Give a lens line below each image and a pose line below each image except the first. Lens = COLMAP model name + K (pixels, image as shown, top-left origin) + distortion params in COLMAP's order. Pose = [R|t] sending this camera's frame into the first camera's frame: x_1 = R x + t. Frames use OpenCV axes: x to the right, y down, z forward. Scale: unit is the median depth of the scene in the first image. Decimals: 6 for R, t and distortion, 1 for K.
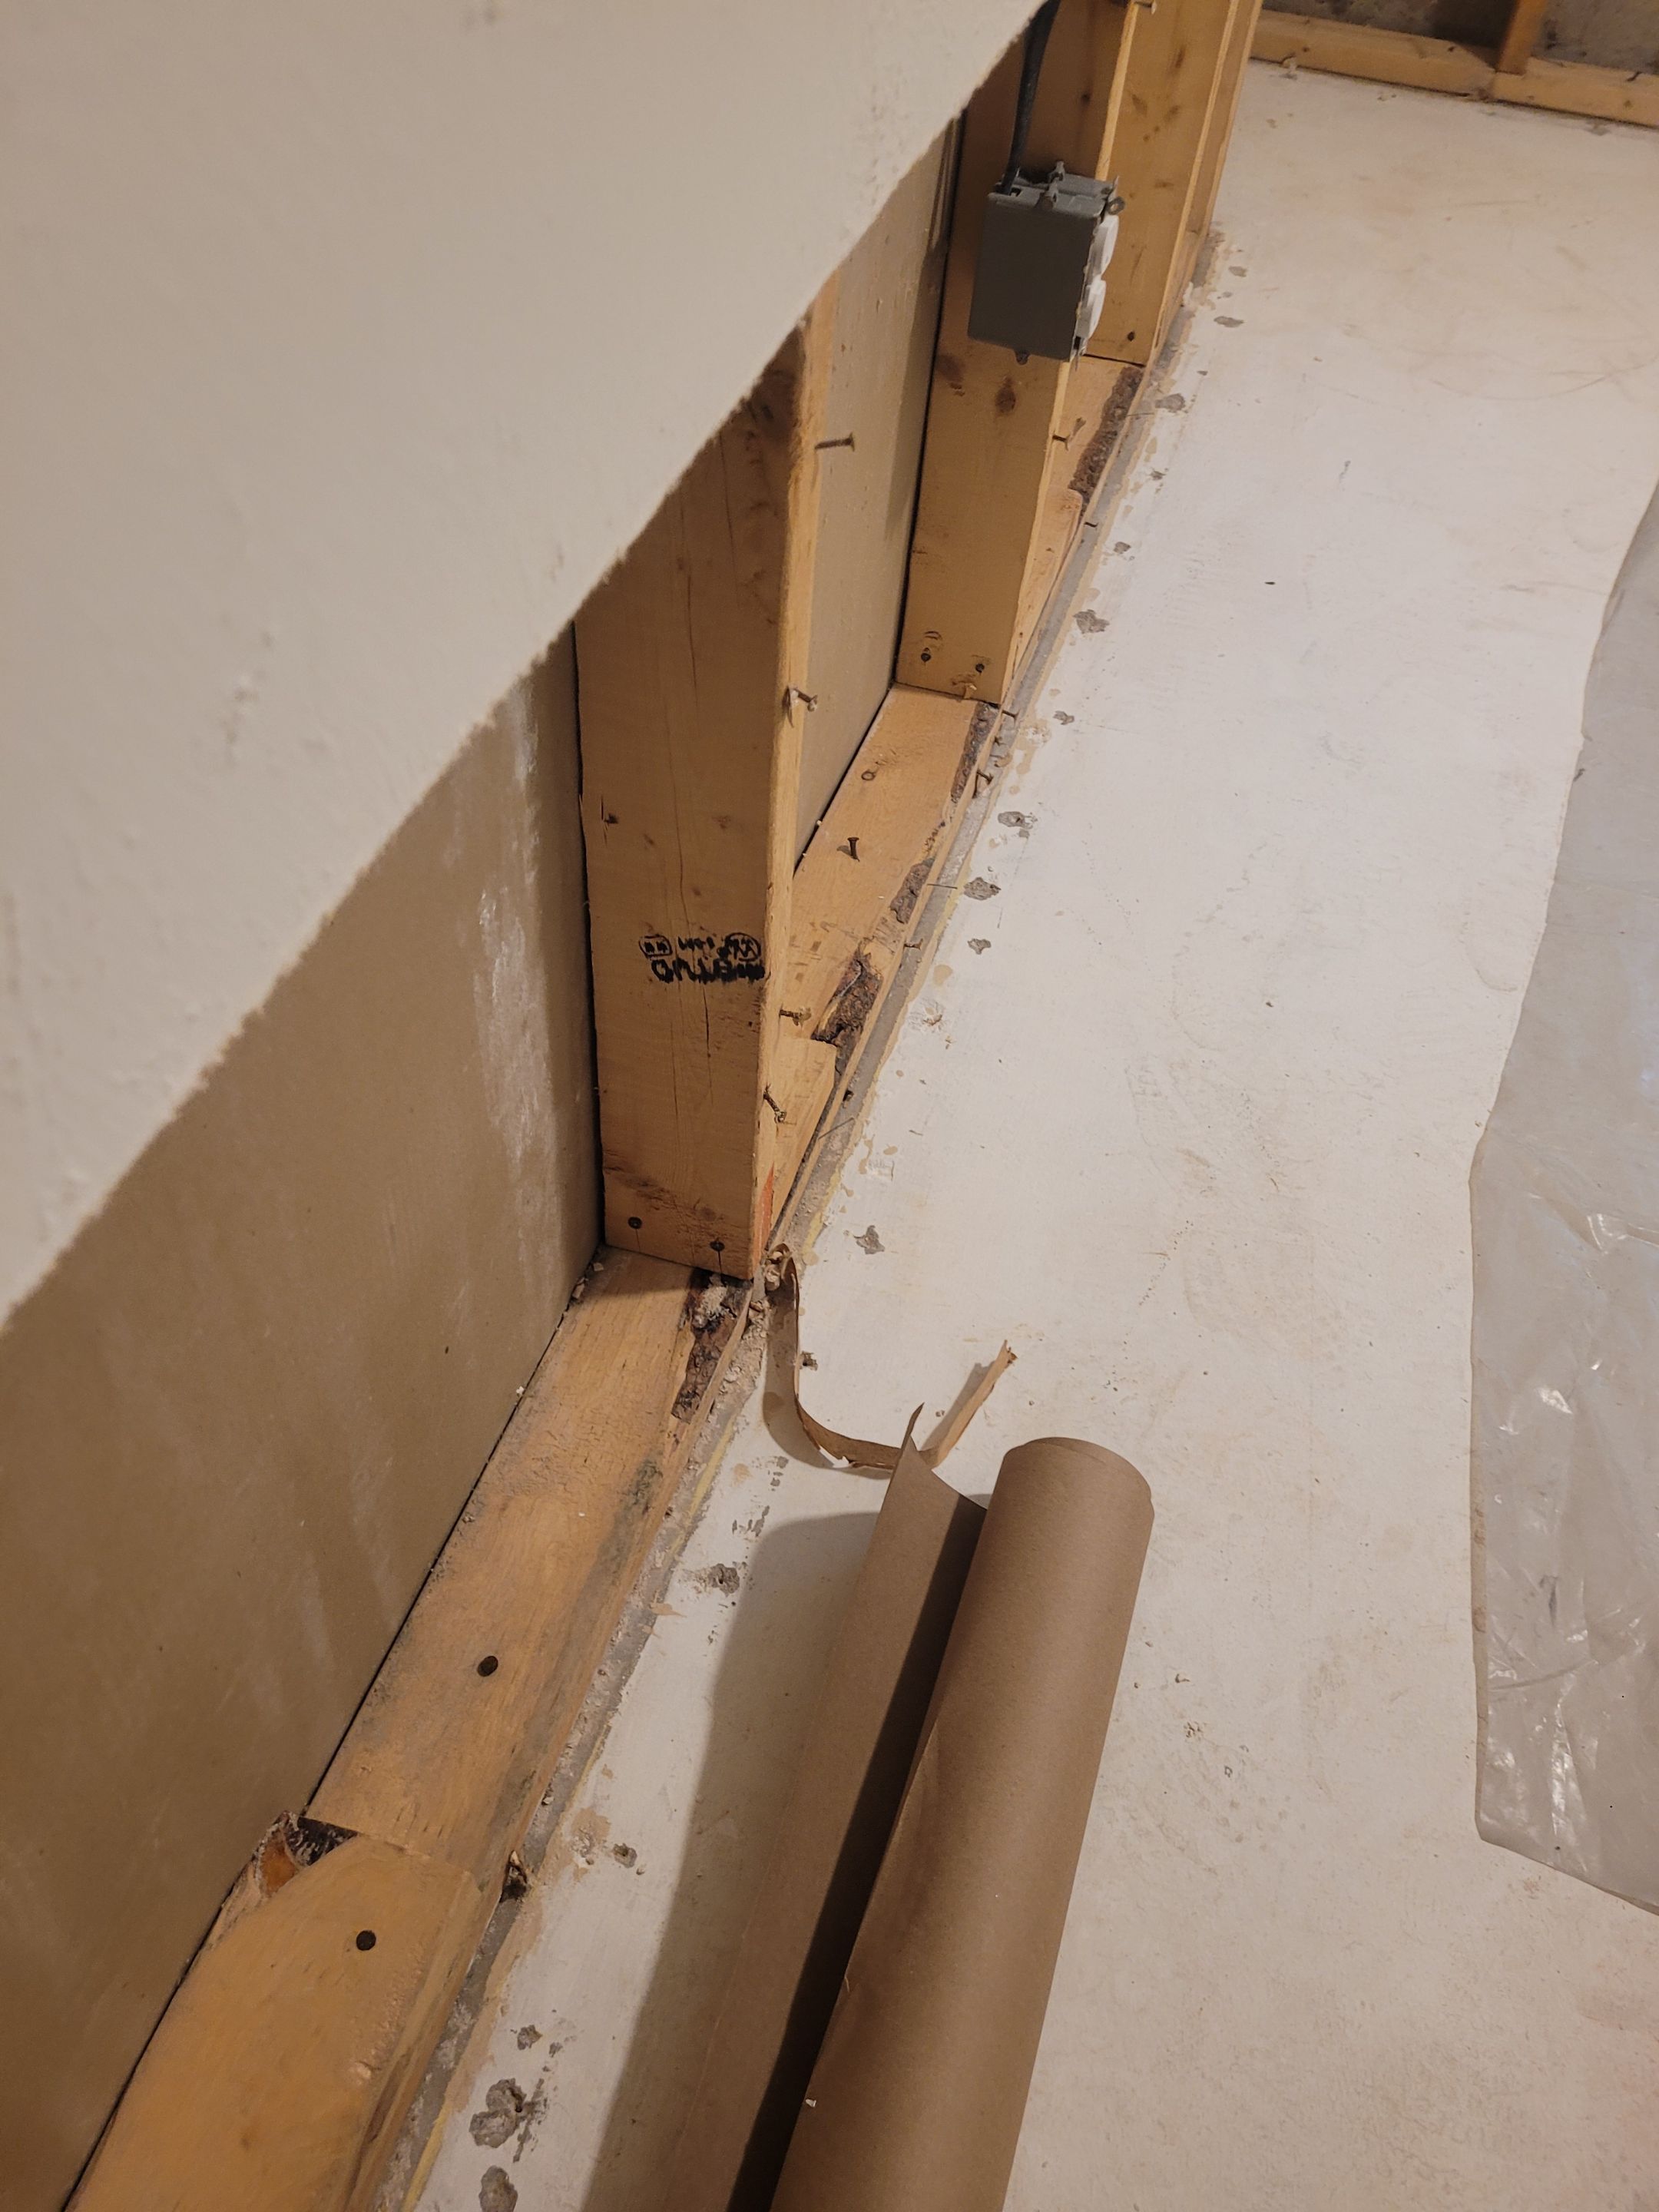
lens RADIAL K [[1662.8, 0, 815.5], [0, 1662.8, 1099.8], [0, 0, 1]] dist [0.025118, -0.029660]
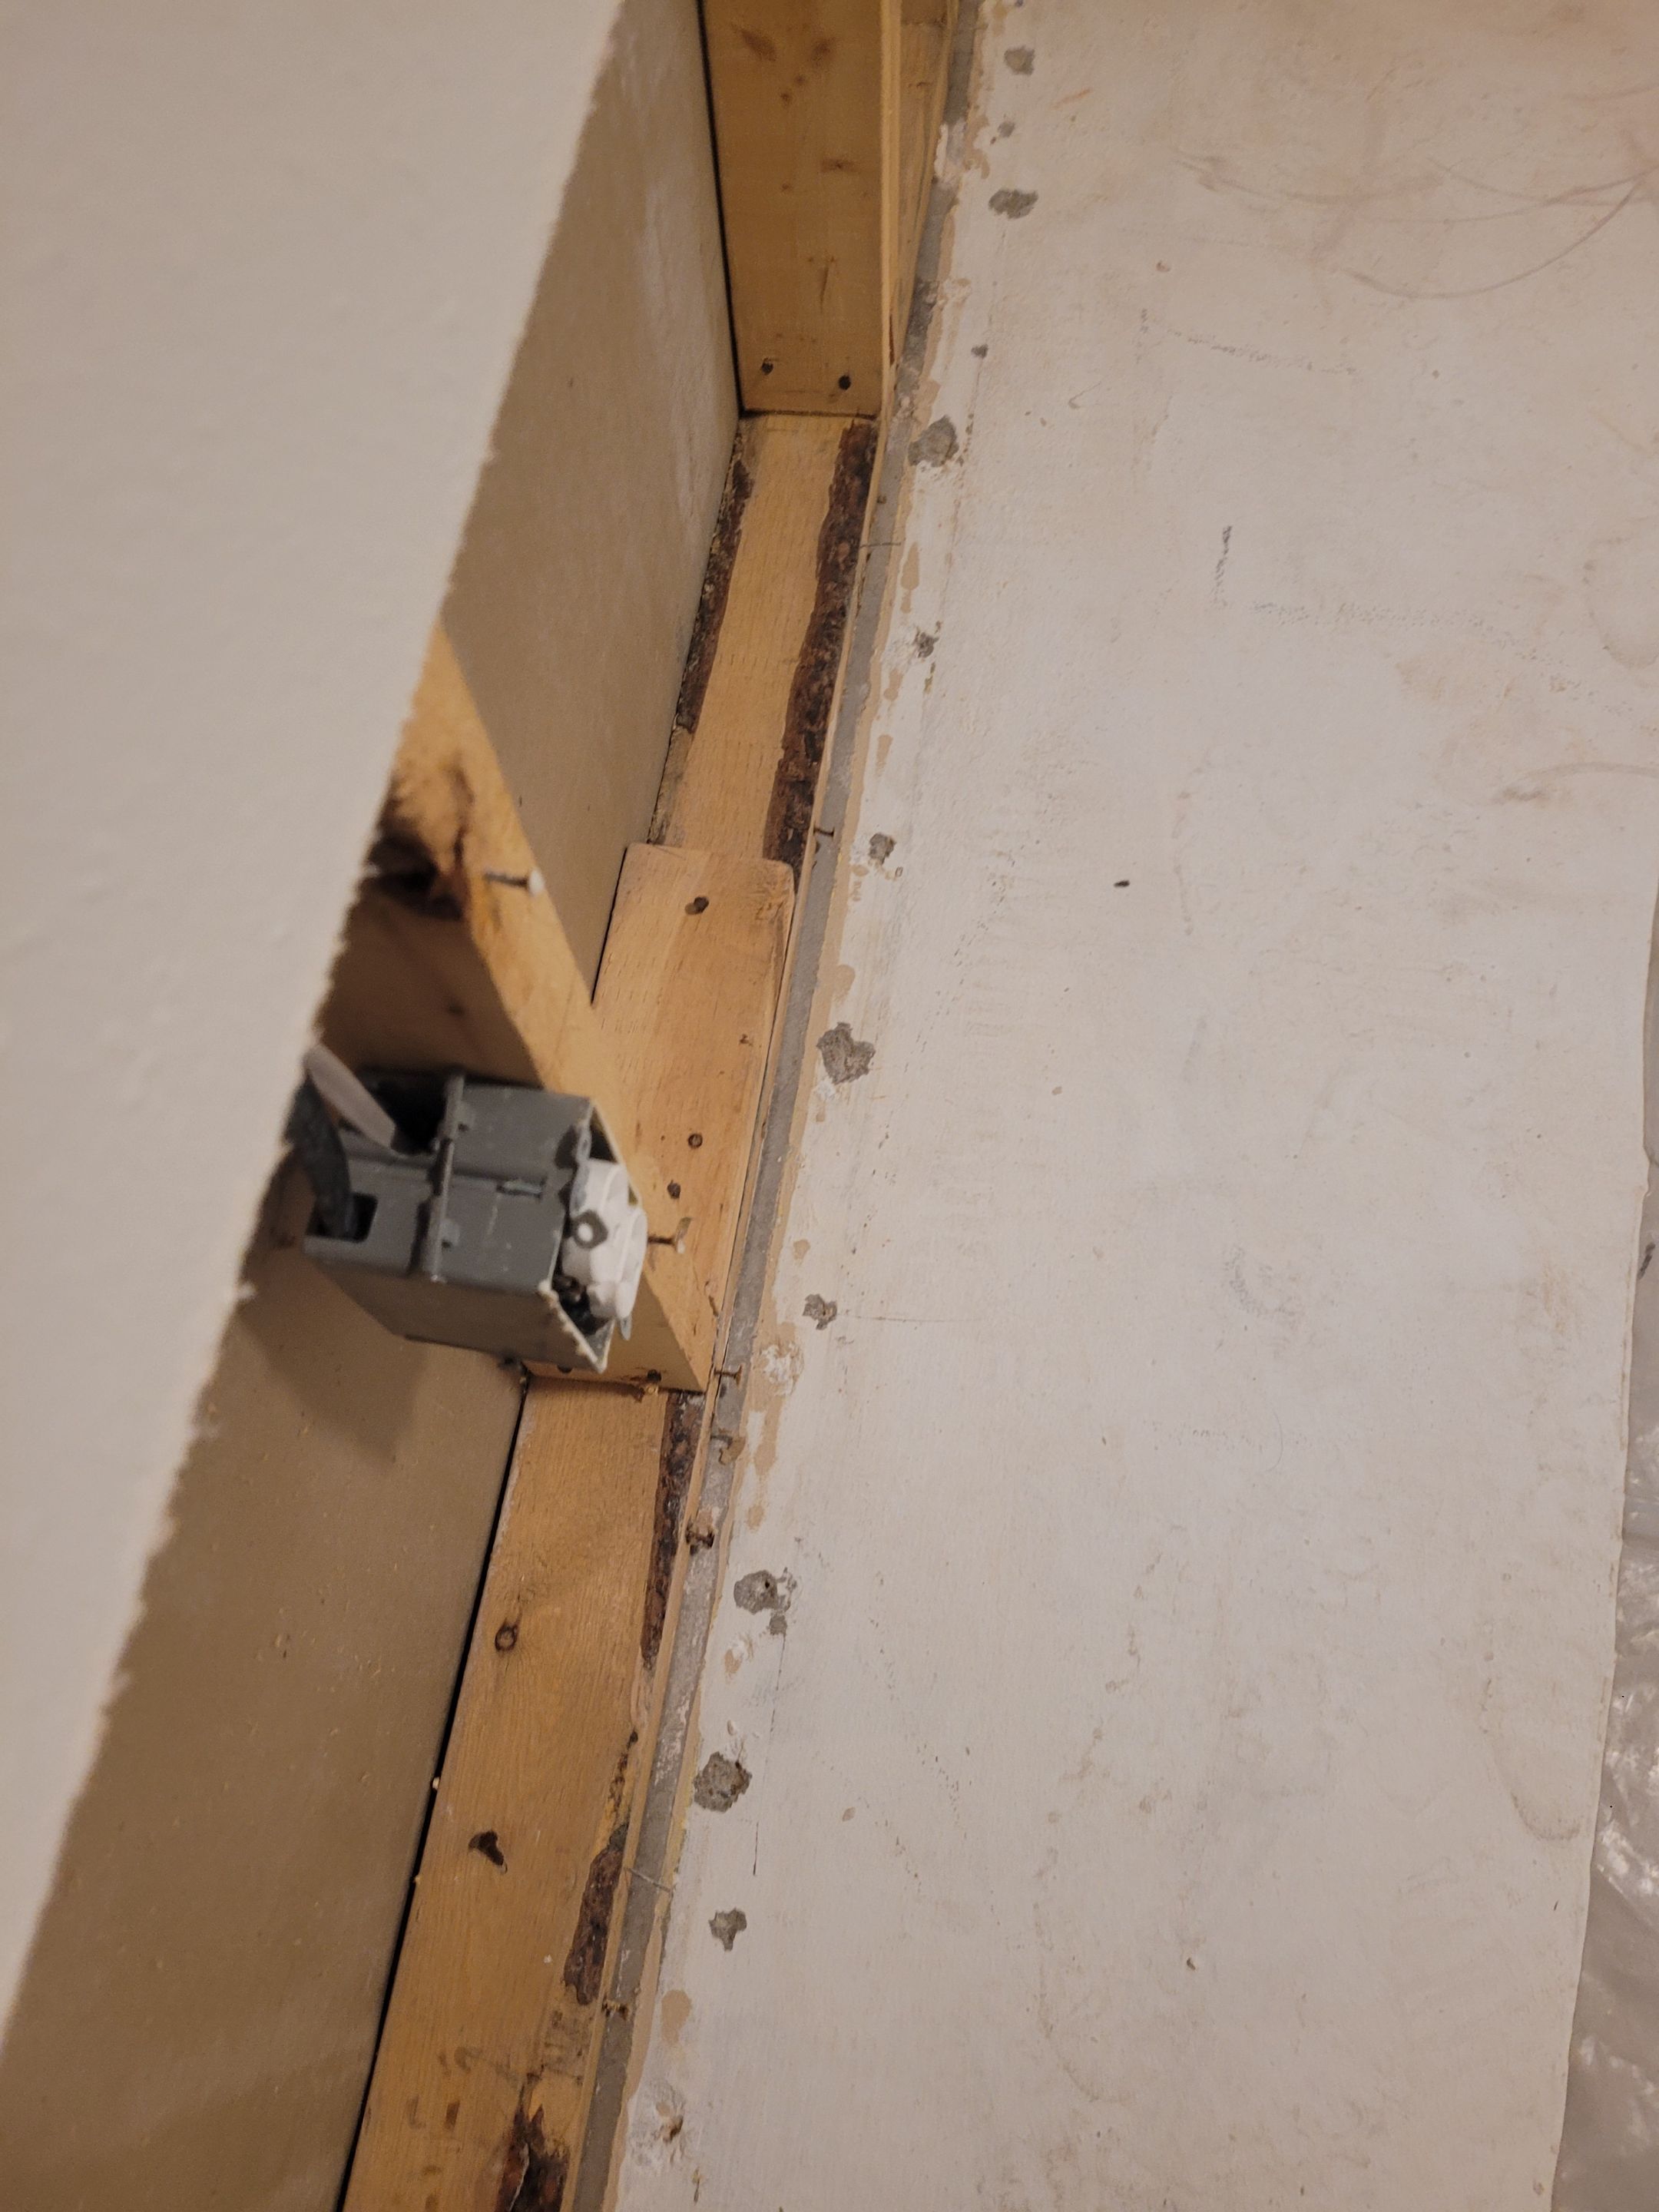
lens RADIAL K [[1636.2, 0, 829.5], [0, 1636.2, 1106.0], [0, 0, 1]] dist [0.040105, -0.038163]
pose [[0.980594, -0.192679, -0.036194, 0.228967], [0.193980, 0.926819, 0.321525, -0.601536], [-0.028406, -0.322306, 0.946209, 0.531456]]
